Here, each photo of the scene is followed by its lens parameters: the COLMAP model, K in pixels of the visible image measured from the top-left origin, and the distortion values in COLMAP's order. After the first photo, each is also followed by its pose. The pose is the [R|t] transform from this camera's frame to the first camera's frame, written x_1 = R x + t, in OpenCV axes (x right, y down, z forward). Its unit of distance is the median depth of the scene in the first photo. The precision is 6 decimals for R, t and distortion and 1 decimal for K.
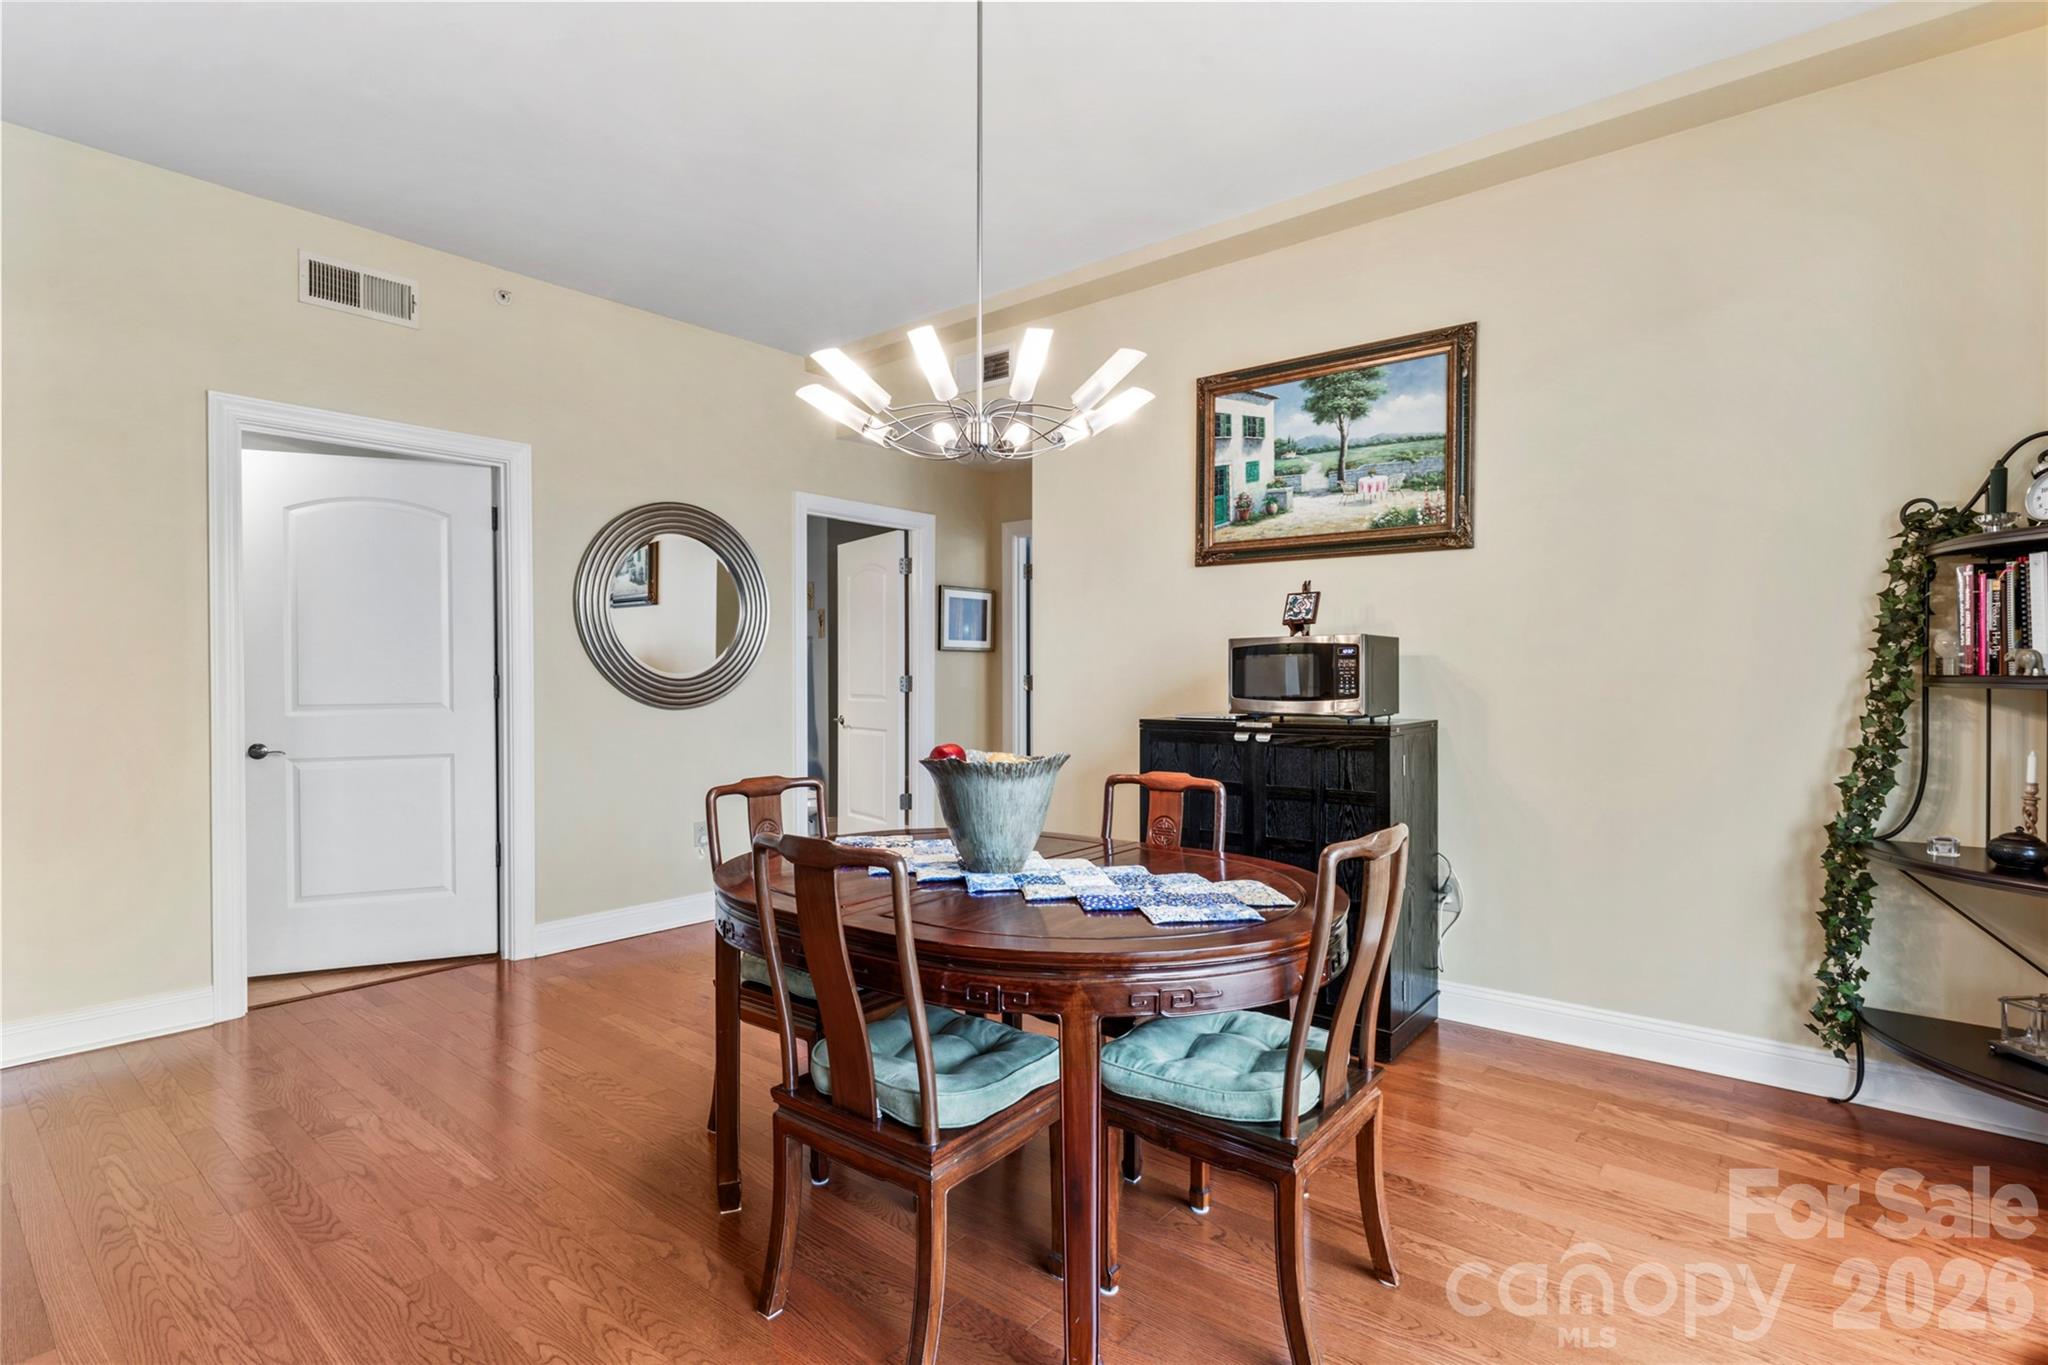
lens RADIAL K [[1006.3, 0, 1025.3], [0, 1006.3, 683.1], [0, 0, 1]] dist [0.002869, 0.000419]
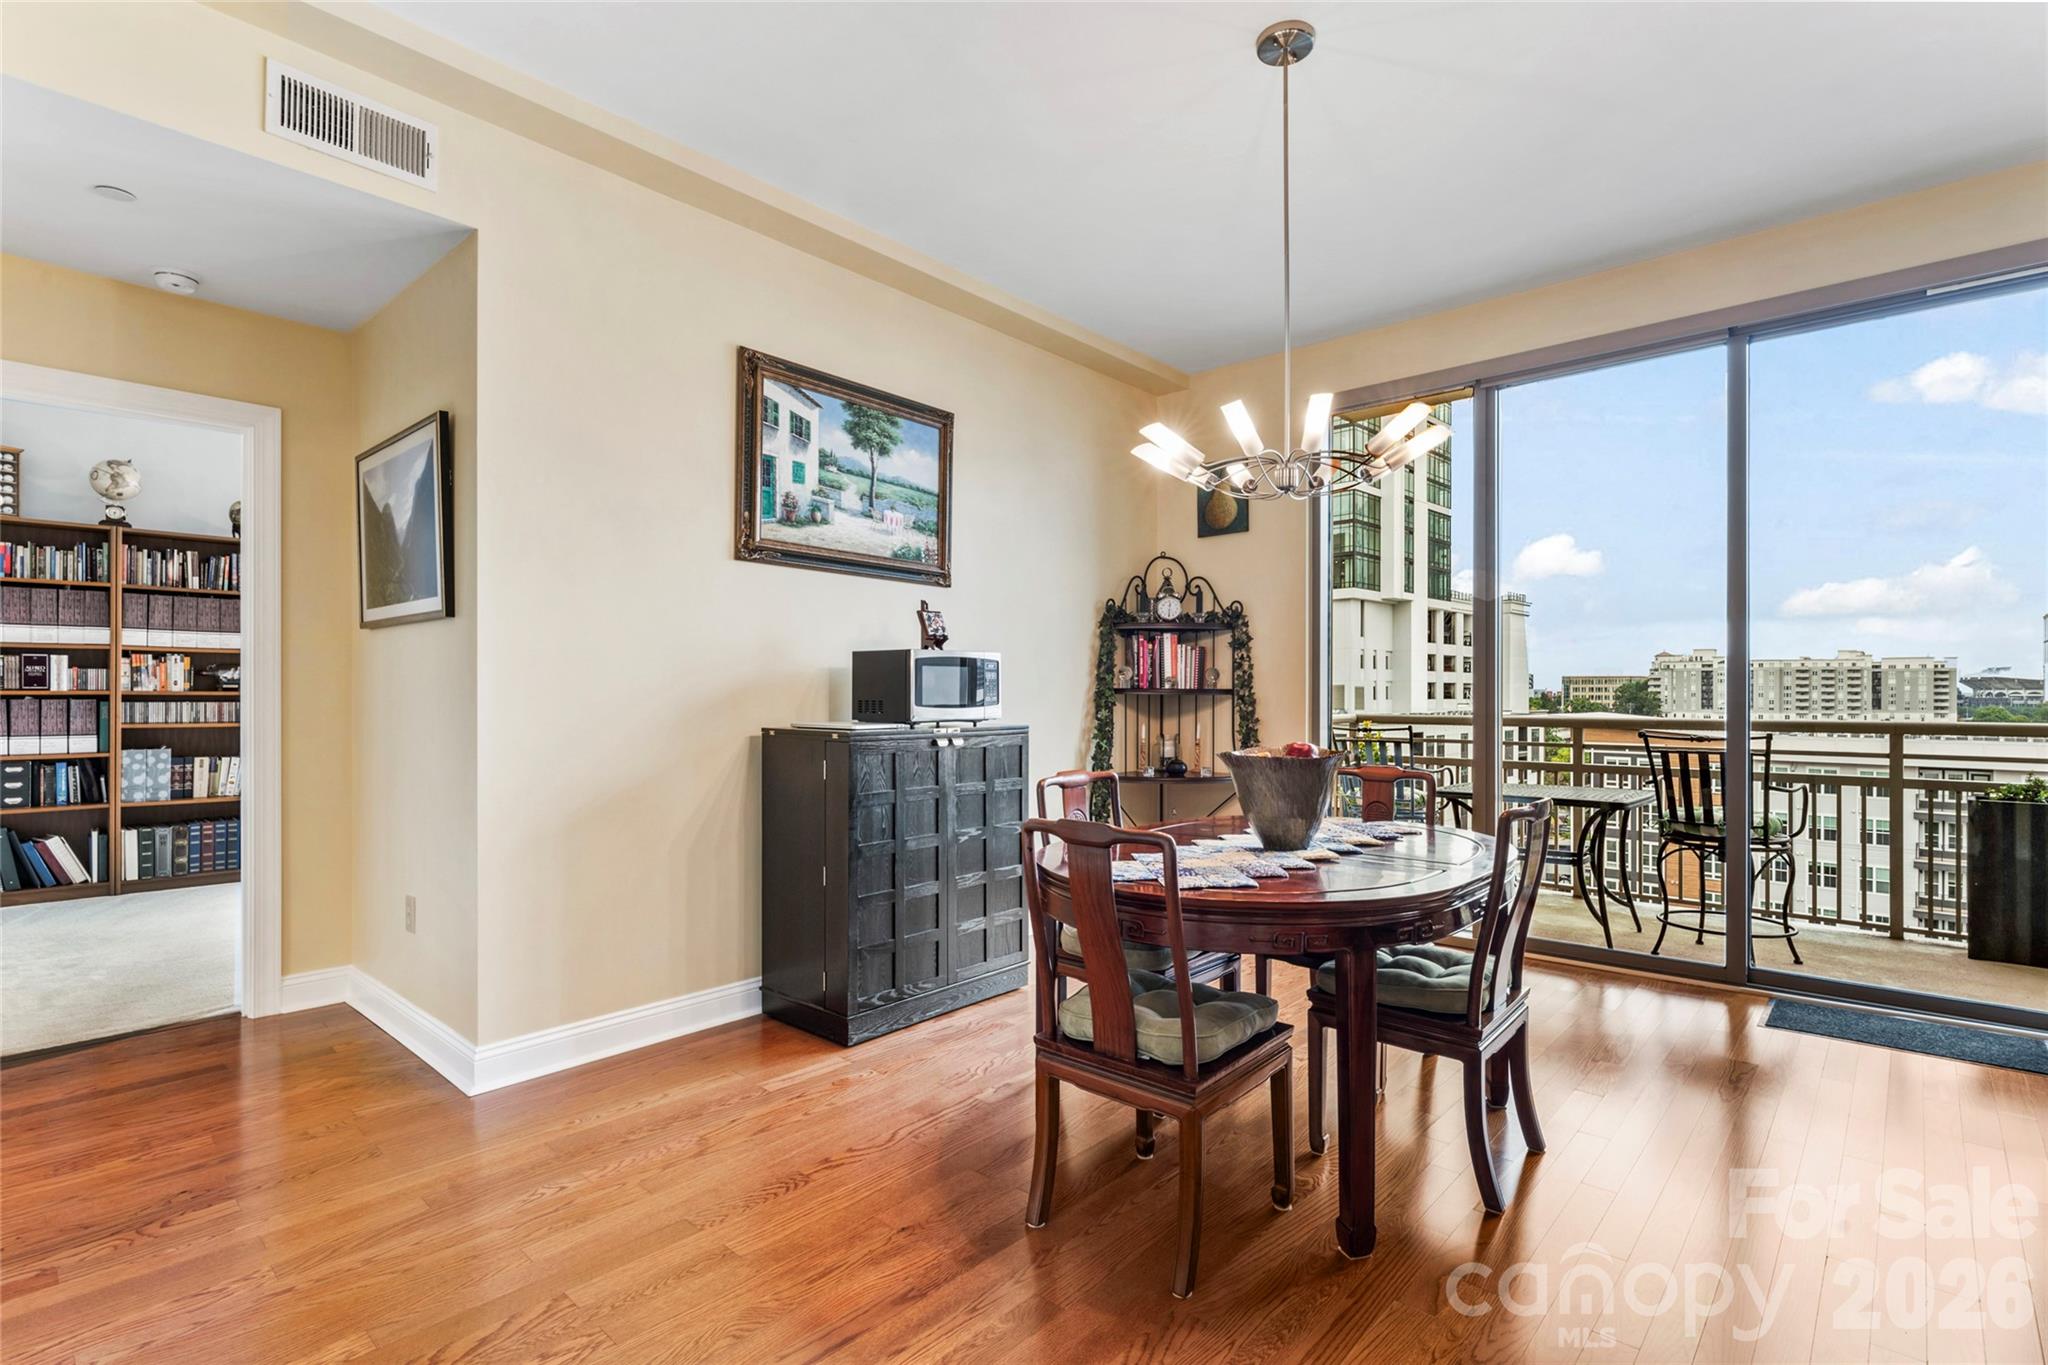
lens RADIAL K [[970.5, 0, 1026.7], [0, 970.5, 695.0], [0, 0, 1]] dist [-0.003126, -0.000214]
pose [[0.018921, -0.004494, 0.999811, -0.717949], [0.002472, 0.999987, 0.004448, -0.001680], [-0.999818, 0.002388, 0.018932, 0.789120]]
